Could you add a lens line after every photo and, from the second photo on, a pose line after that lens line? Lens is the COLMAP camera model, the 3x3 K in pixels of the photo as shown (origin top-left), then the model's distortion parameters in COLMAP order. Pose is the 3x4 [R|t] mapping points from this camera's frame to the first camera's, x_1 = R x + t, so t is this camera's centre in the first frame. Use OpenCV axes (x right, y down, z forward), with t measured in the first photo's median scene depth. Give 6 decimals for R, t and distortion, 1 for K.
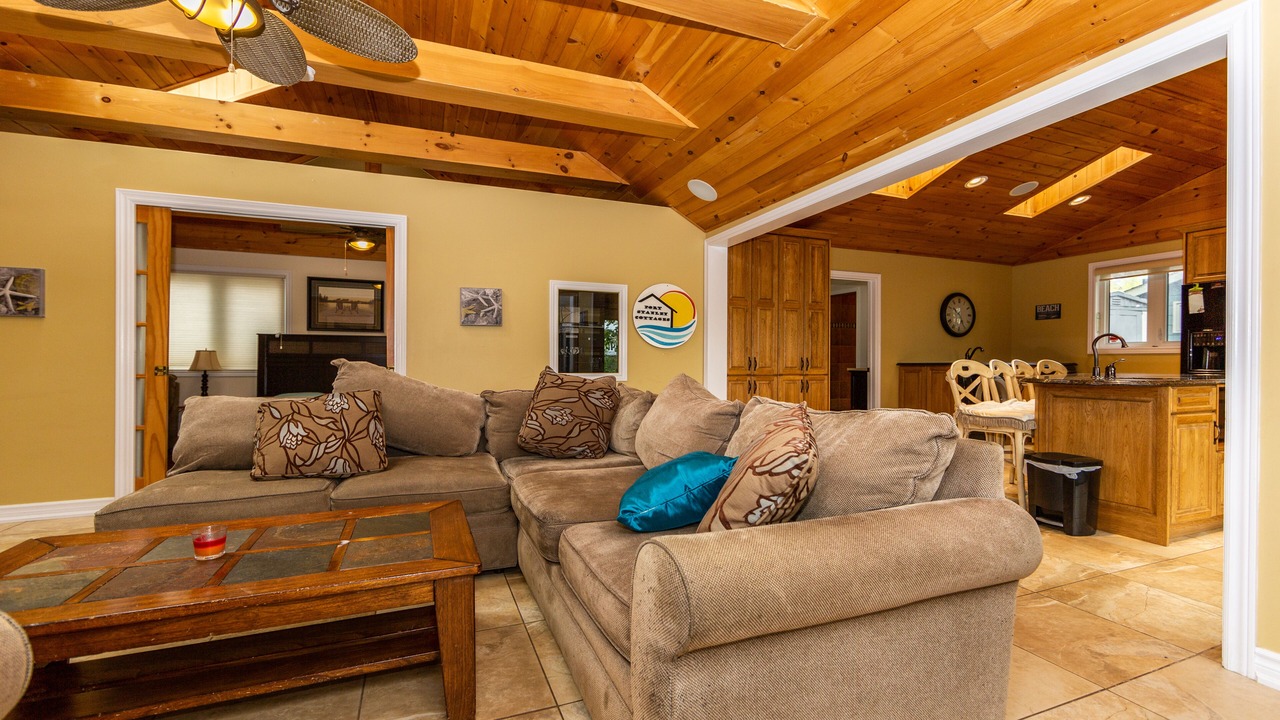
lens RADIAL K [[525.6, 0, 638.6], [0, 525.6, 365.3], [0, 0, 1]] dist [-0.004340, 0.000536]
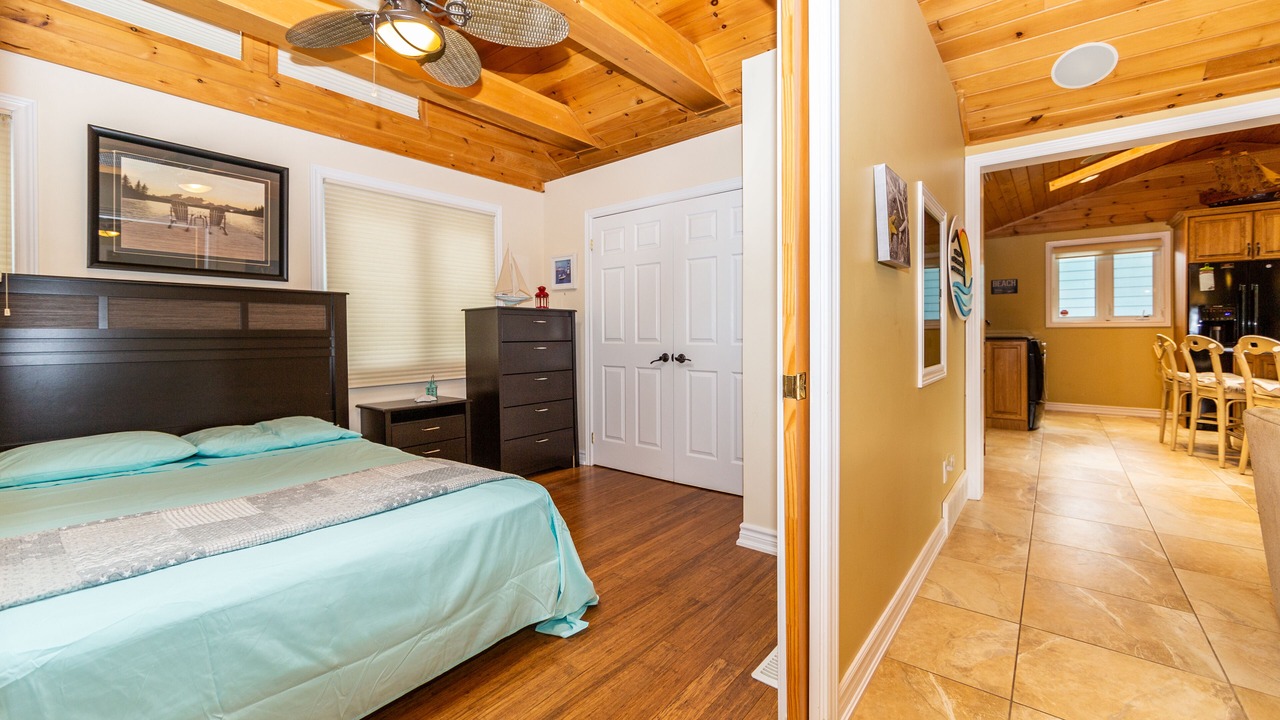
lens RADIAL K [[525.6, 0, 626.6], [0, 525.6, 338.7], [0, 0, 1]] dist [-0.004340, 0.000536]
pose [[0.882911, -0.014280, 0.469324, -0.547347], [0.013106, 0.999897, 0.005768, -0.016558], [-0.469358, 0.001058, 0.883007, 0.578248]]
